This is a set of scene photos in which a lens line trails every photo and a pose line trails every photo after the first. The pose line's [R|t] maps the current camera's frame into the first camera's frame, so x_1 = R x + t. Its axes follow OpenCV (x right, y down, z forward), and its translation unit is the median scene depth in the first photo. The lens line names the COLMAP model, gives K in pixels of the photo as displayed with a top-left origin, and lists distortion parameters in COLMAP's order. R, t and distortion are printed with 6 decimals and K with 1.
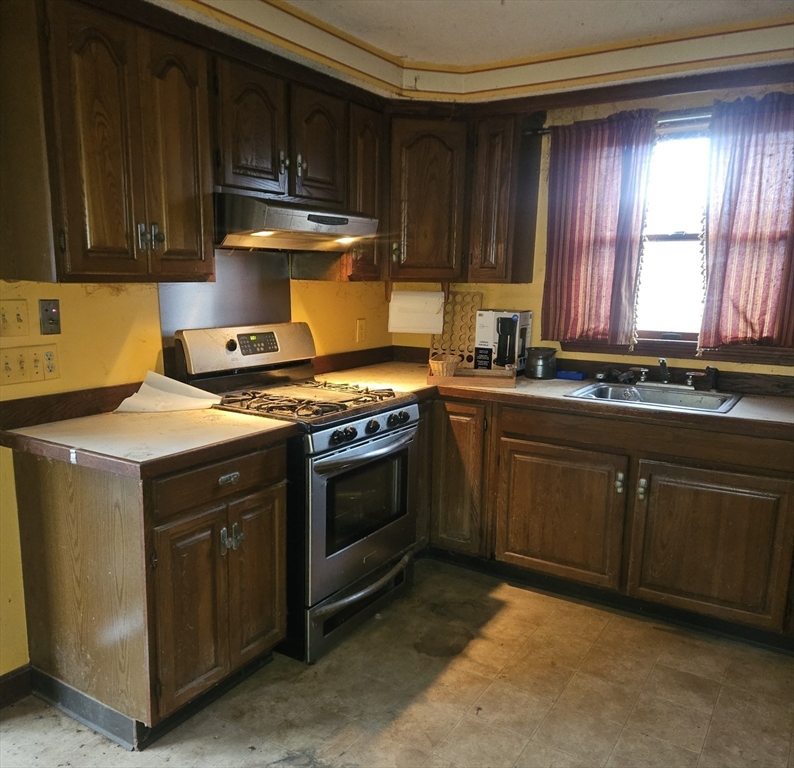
lens RADIAL K [[698.5, 0, 397.0], [0, 698.5, 384.0], [0, 0, 1]] dist [0.003475, 0.002116]
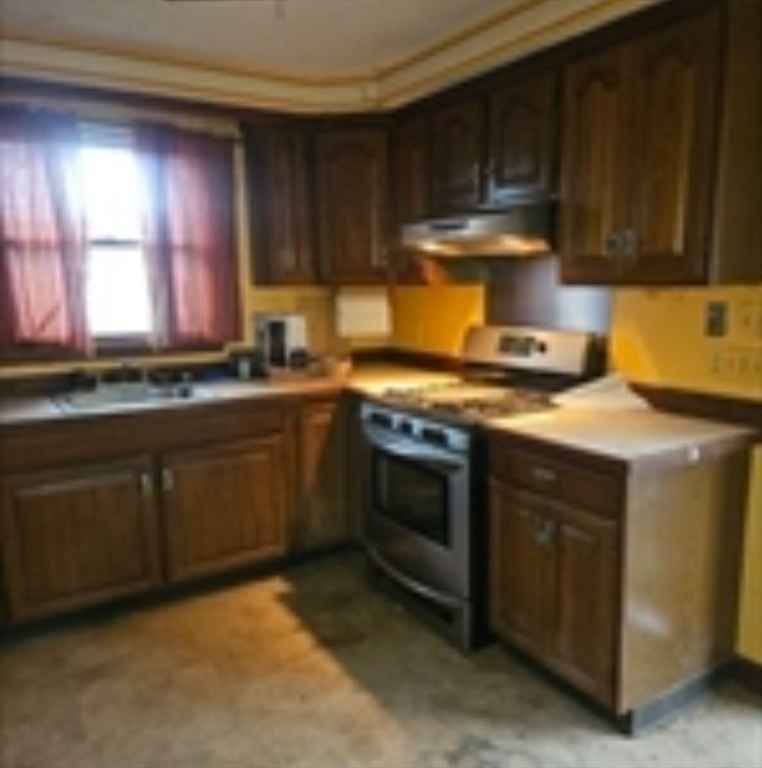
lens RADIAL K [[677.7, 0, 381.0], [0, 677.7, 384.0], [0, 0, 1]] dist [-0.002165, -0.003292]
pose [[0.434315, -0.143318, 0.889287, -0.372615], [0.144253, 0.985586, 0.088386, -0.037323], [-0.889135, 0.089895, 0.448729, 0.228137]]
